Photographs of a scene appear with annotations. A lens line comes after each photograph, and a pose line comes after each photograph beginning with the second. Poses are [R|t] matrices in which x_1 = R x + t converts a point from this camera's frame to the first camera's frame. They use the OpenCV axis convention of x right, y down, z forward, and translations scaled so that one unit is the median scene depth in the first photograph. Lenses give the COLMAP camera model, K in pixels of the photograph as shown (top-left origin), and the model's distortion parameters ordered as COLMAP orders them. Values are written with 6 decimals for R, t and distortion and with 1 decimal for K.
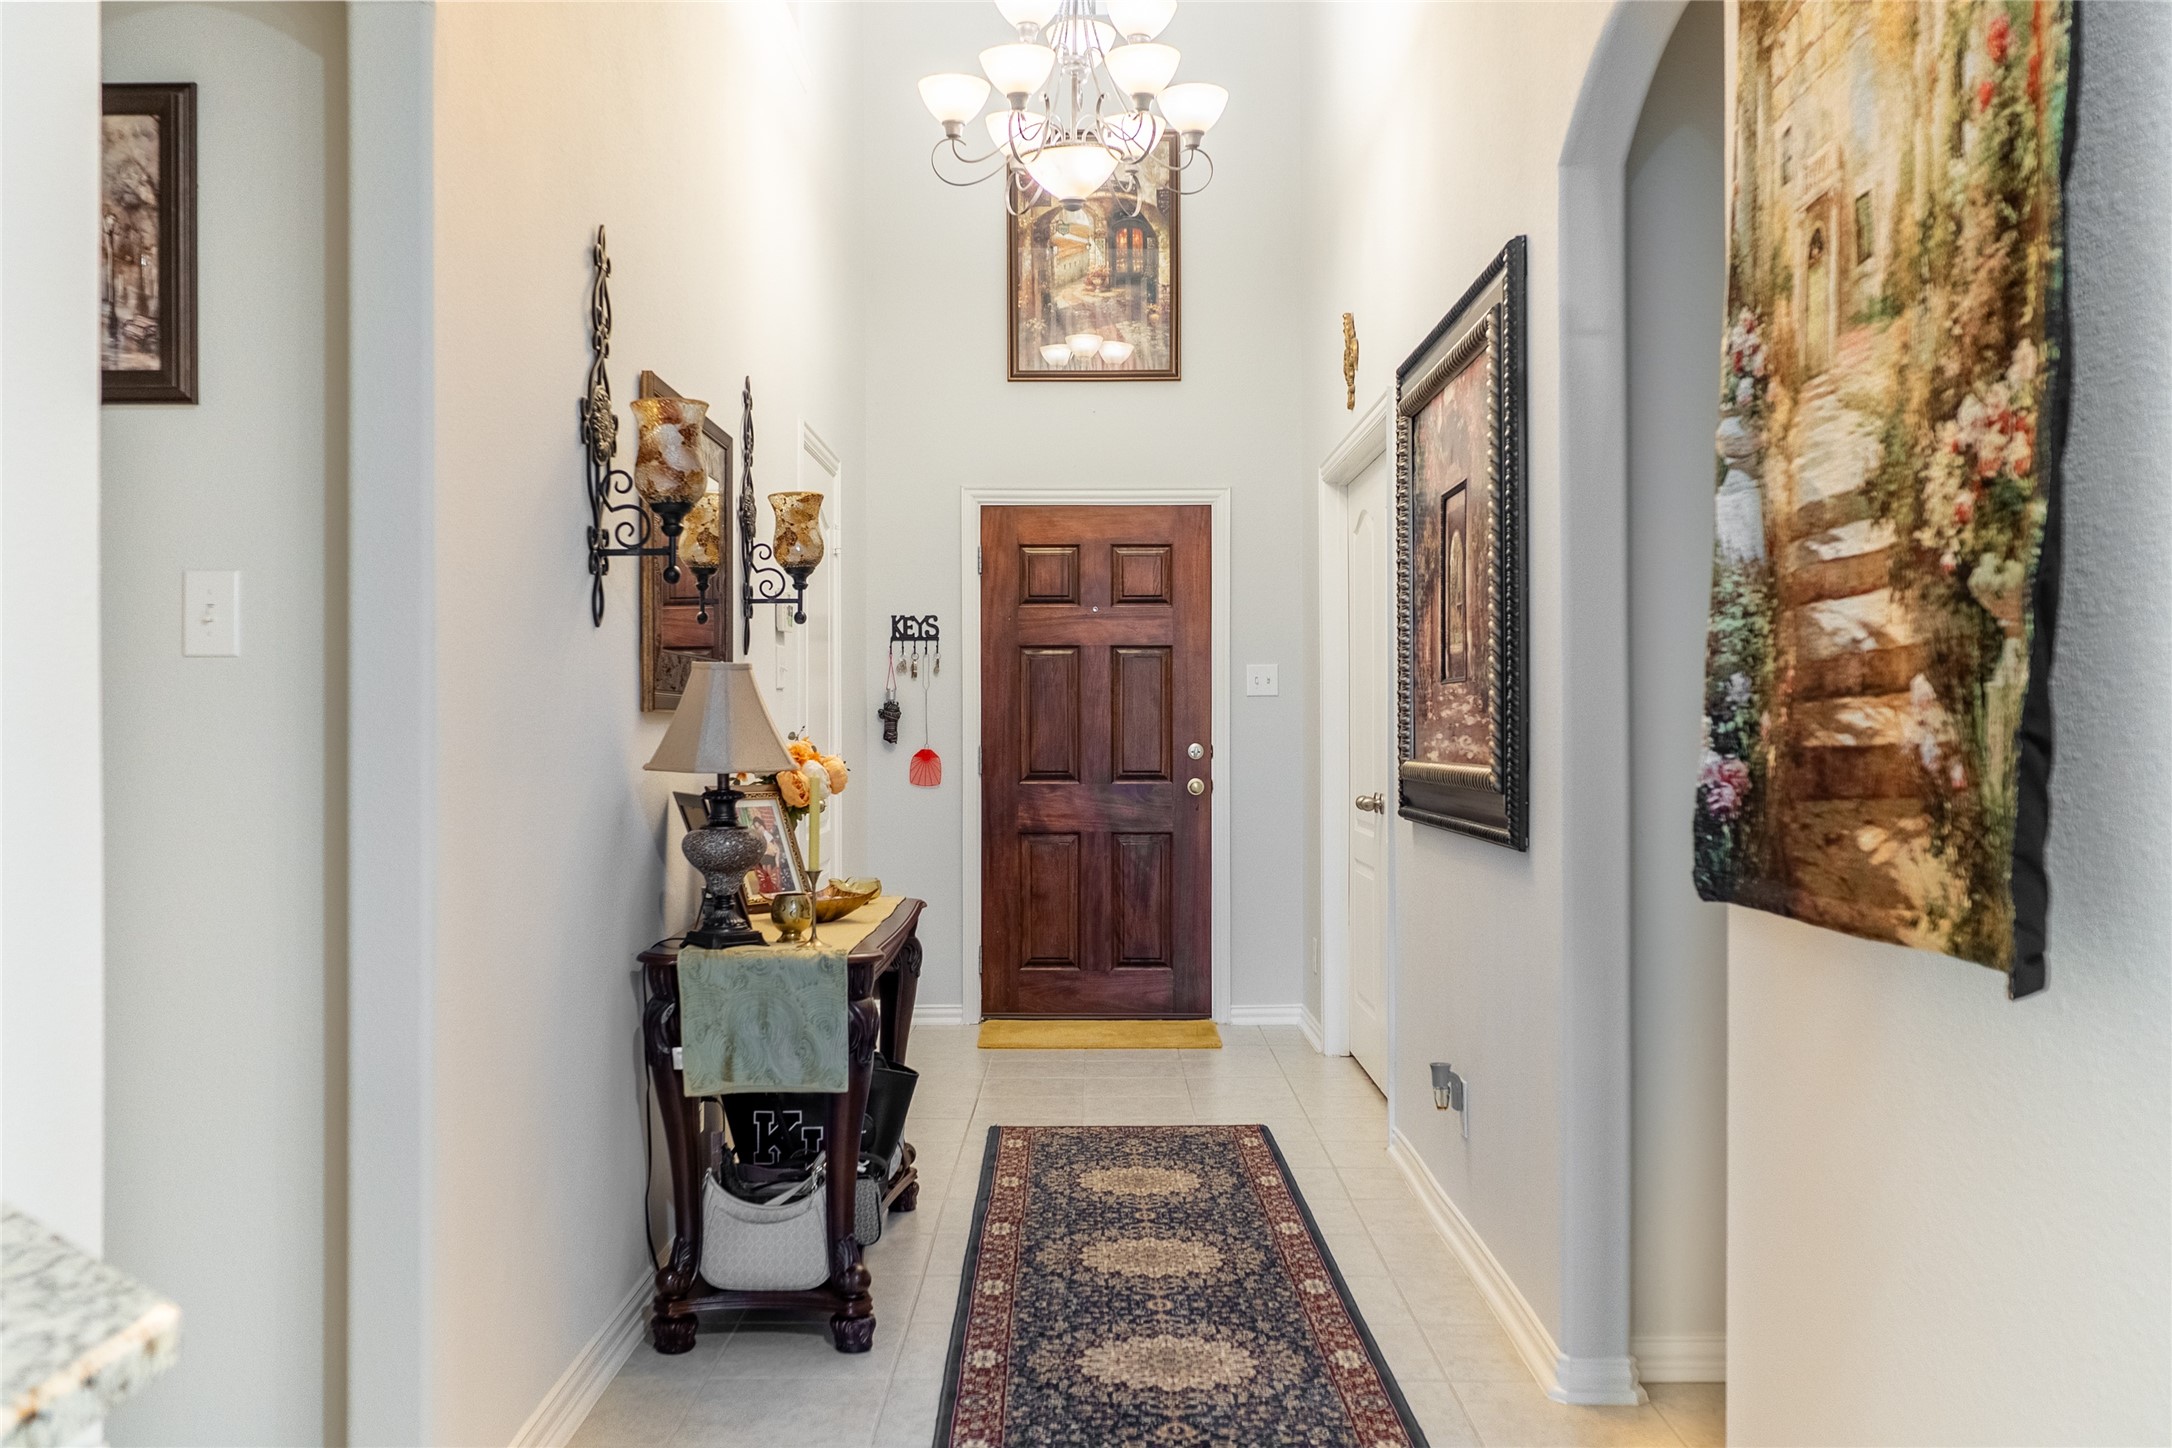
lens RADIAL K [[1988.6, 0, 1077.7], [0, 1988.6, 719.5], [0, 0, 1]] dist [-0.013333, 0.000000]
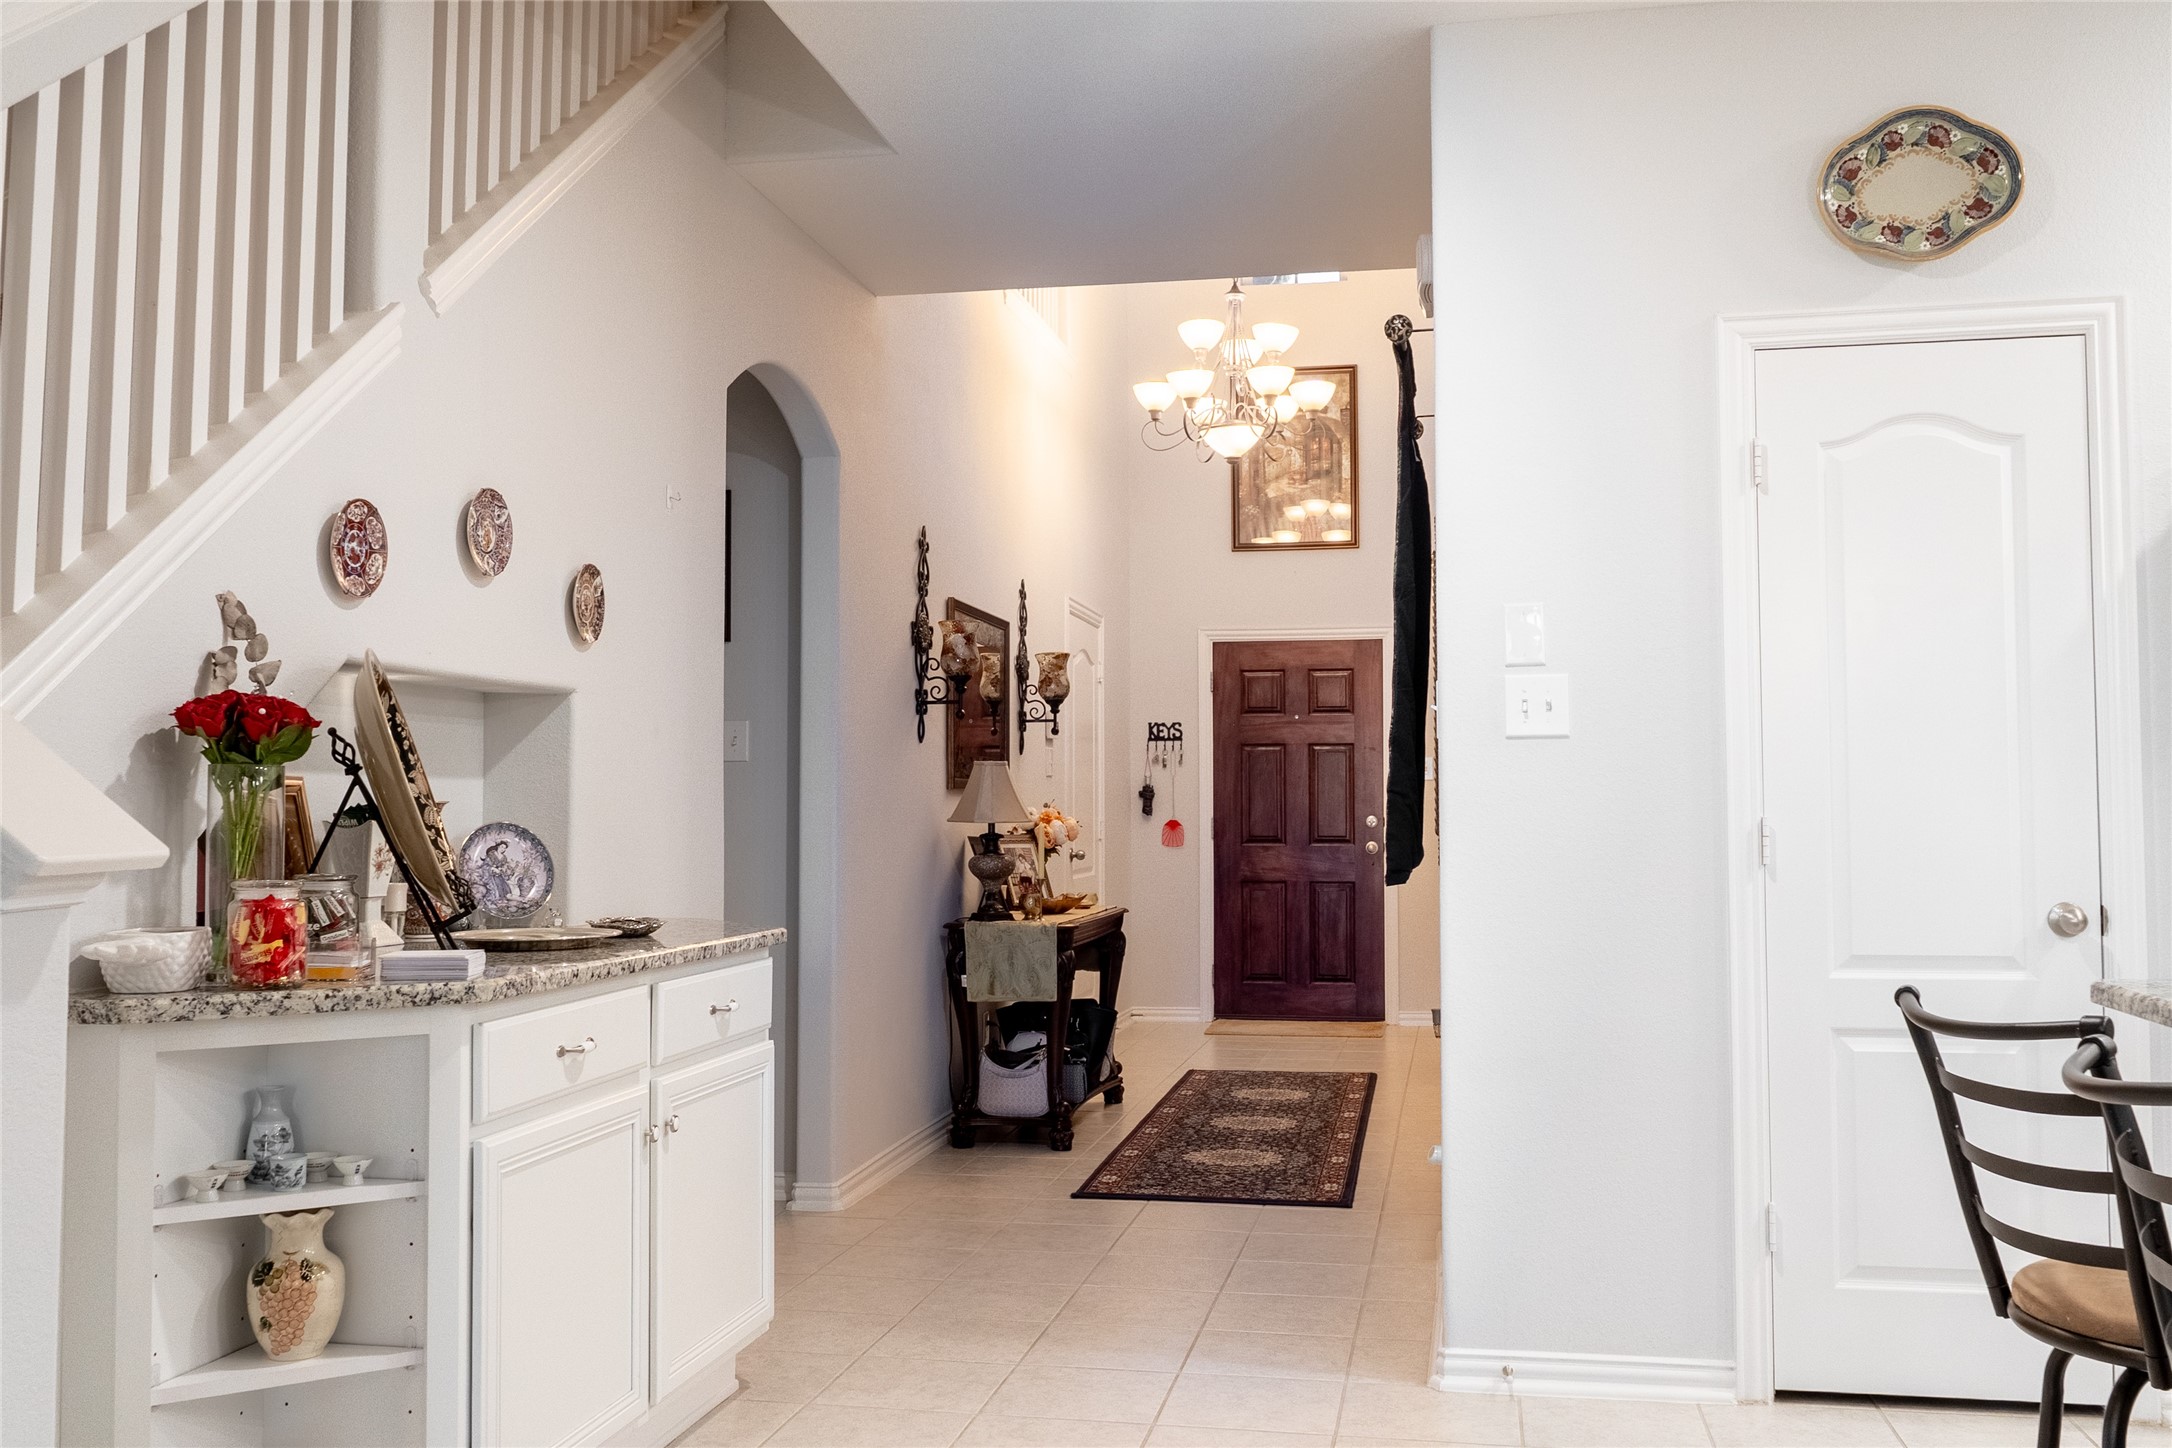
lens RADIAL K [[1988.6, 0, 1087.8], [0, 1988.6, 721.3], [0, 0, 1]] dist [-0.013333, 0.000000]
pose [[0.984188, -0.007741, -0.176958, 0.166248], [0.000167, 0.999085, -0.042773, 0.008598], [0.177127, 0.042067, 0.983289, -0.552300]]
